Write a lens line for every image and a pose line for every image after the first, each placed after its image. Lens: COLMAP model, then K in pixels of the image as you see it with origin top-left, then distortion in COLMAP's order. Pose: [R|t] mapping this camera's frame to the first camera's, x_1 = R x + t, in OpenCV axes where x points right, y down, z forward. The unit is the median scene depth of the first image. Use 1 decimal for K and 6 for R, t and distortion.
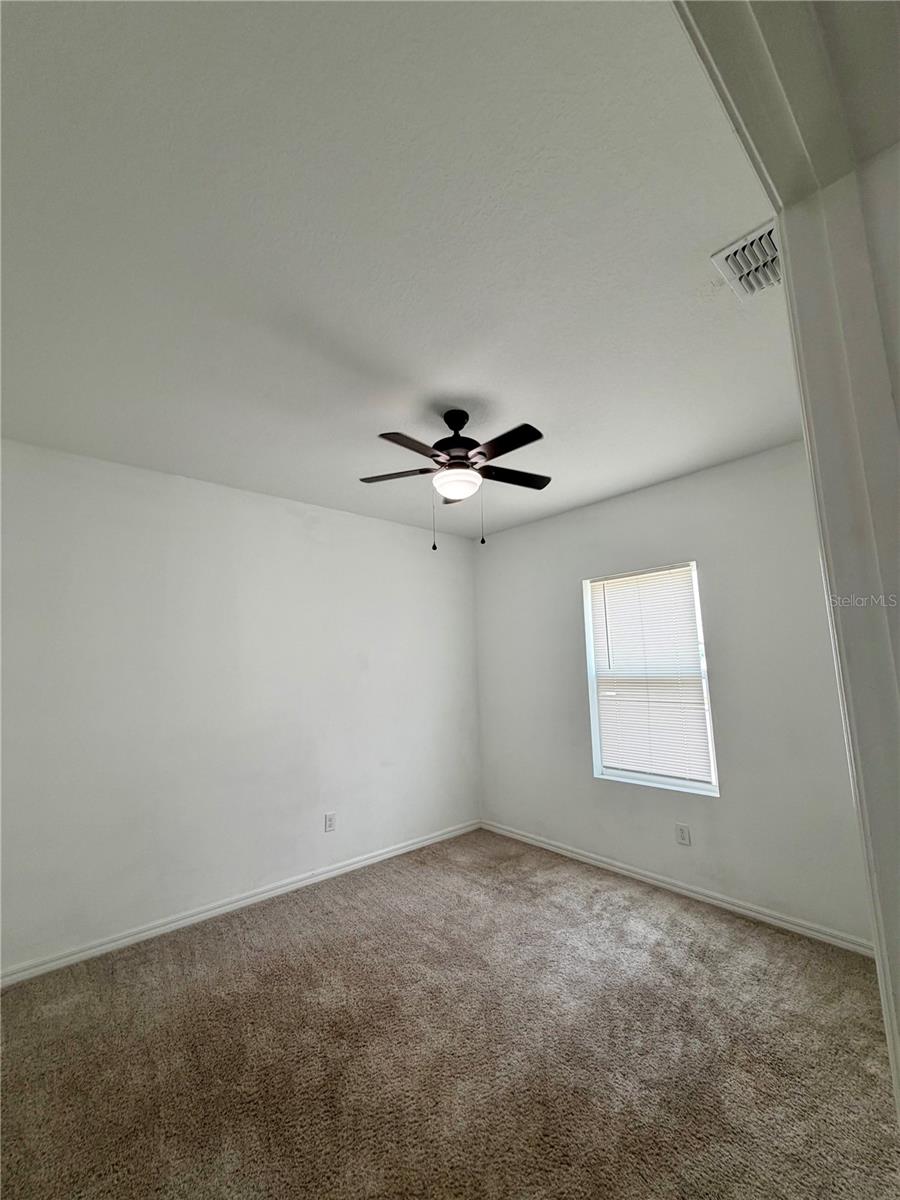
lens RADIAL K [[476.3, 0, 452.2], [0, 476.3, 598.4], [0, 0, 1]] dist [-0.002084, 0.000226]
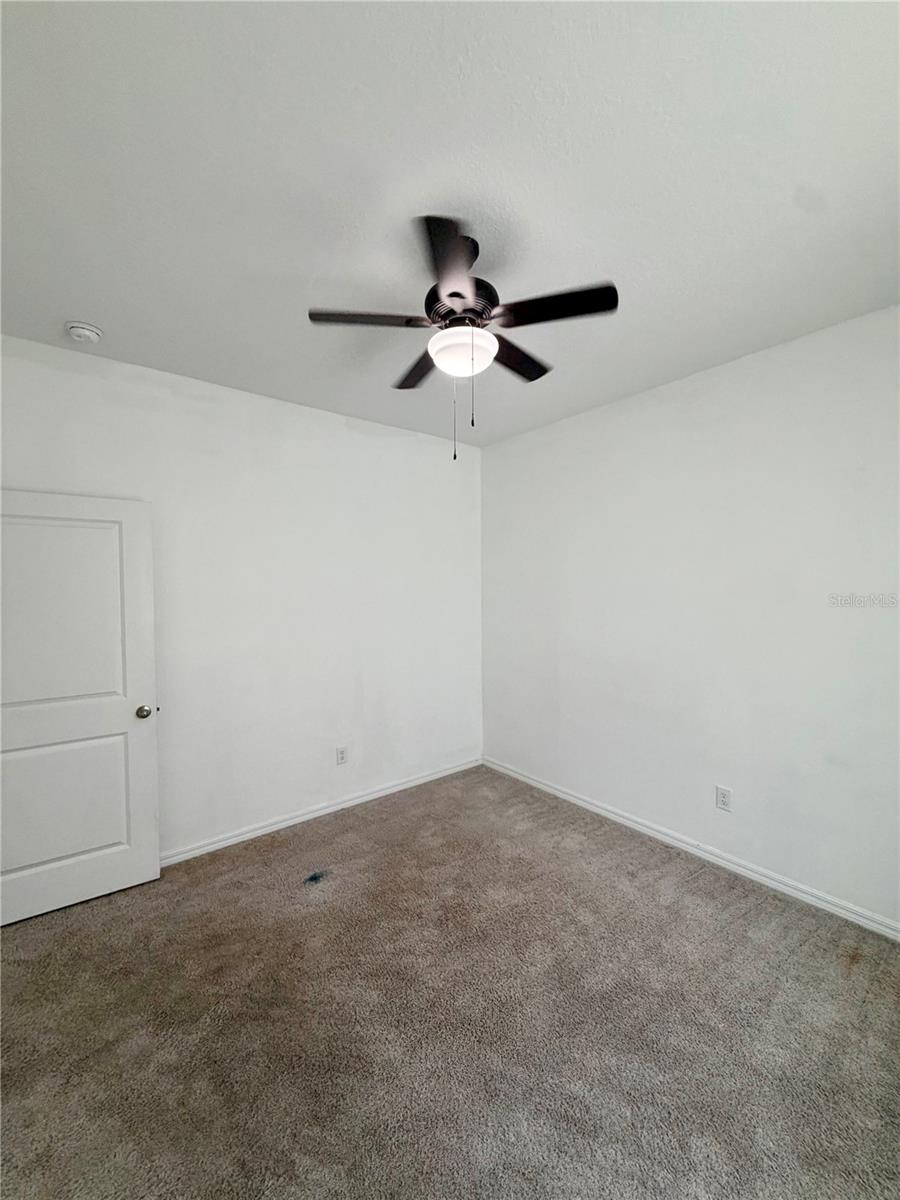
lens RADIAL K [[476.3, 0, 452.2], [0, 476.3, 598.4], [0, 0, 1]] dist [-0.002084, 0.000226]
pose [[-0.065521, 0.048268, -0.996683, 0.730428], [0.161463, 0.986179, 0.037145, 0.084598], [0.984701, -0.158494, -0.072409, 0.975410]]
